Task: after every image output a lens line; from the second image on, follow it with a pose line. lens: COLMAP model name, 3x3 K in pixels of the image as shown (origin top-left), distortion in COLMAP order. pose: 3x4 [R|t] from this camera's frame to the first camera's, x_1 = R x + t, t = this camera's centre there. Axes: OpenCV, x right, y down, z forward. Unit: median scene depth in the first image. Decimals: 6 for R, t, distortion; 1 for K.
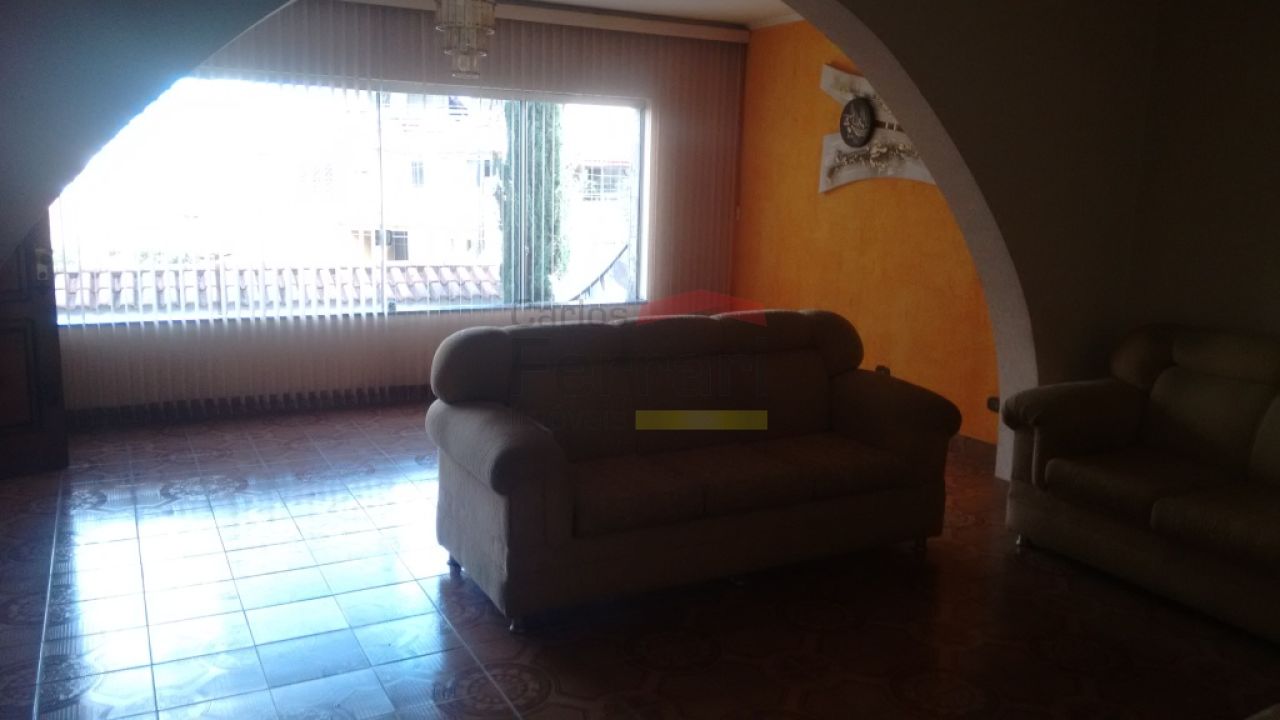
lens RADIAL K [[1001.8, 0, 635.2], [0, 1001.8, 360.1], [0, 0, 1]] dist [0.039804, -0.059556]
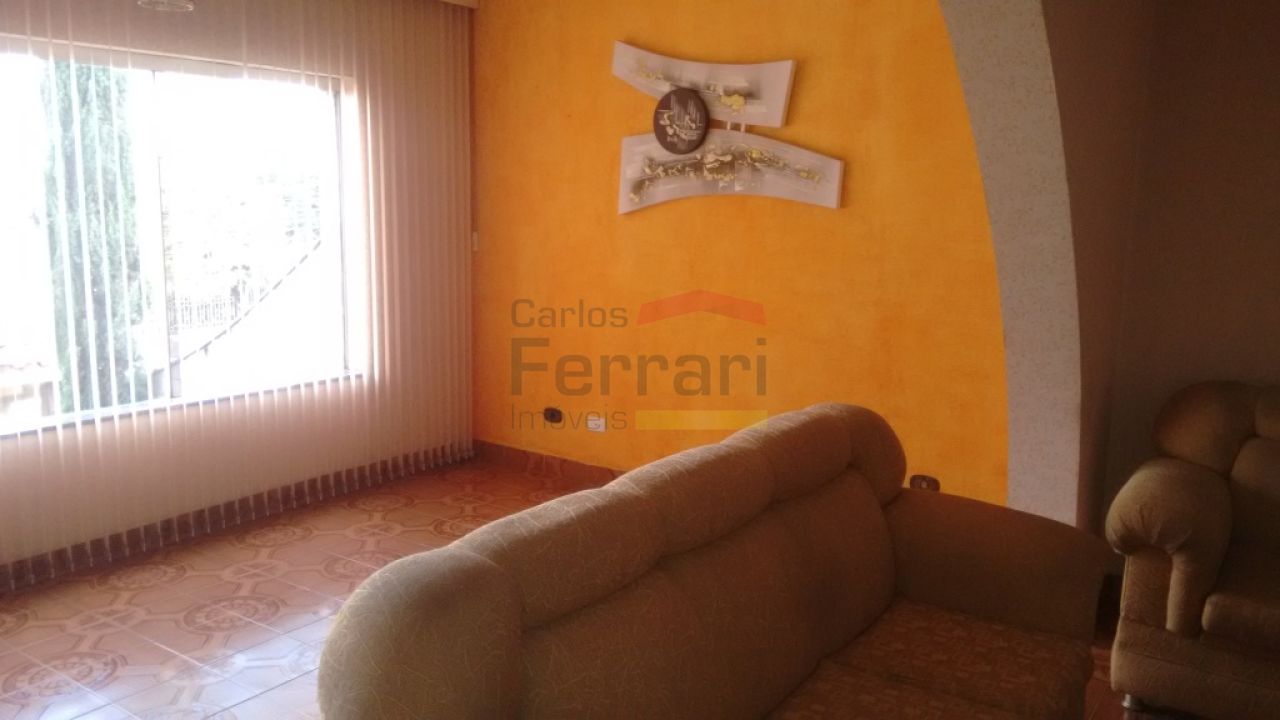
lens RADIAL K [[1001.8, 0, 645.1], [0, 1001.8, 358.4], [0, 0, 1]] dist [0.039804, -0.059556]
pose [[0.883515, -0.077742, 0.461906, -0.162264], [0.083084, 0.996504, 0.008799, -0.068644], [-0.460975, 0.030603, 0.886885, 0.353571]]
